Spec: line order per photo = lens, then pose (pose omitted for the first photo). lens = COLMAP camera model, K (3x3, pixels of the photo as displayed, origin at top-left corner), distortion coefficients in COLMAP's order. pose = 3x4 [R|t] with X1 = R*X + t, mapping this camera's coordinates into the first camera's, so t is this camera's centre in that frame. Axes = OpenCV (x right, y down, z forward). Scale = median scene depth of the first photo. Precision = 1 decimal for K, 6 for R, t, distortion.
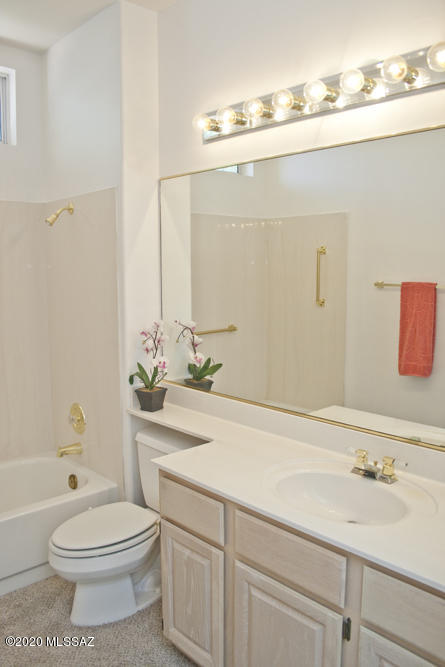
lens RADIAL K [[571.2, 0, 222.5], [0, 571.2, 333.5], [0, 0, 1]] dist [-0.153091, 0.129839]
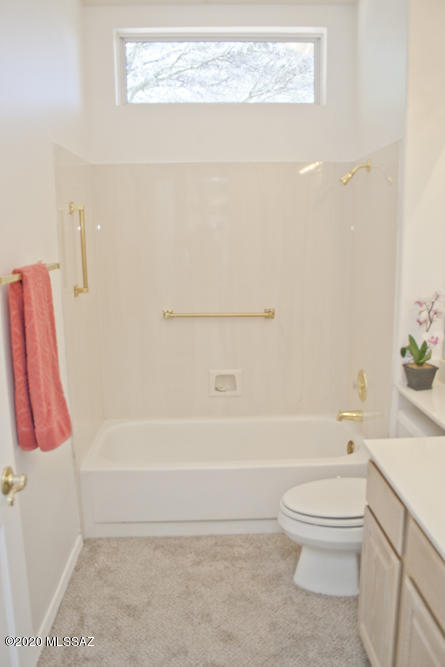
lens RADIAL K [[570.9, 0, 223.2], [0, 570.9, 348.3], [0, 0, 1]] dist [-0.140829, 0.141987]
pose [[0.774733, 0.112723, -0.622160, 0.186052], [-0.048449, 0.991671, 0.119340, -0.020931], [0.630430, -0.062314, 0.773741, 0.110146]]
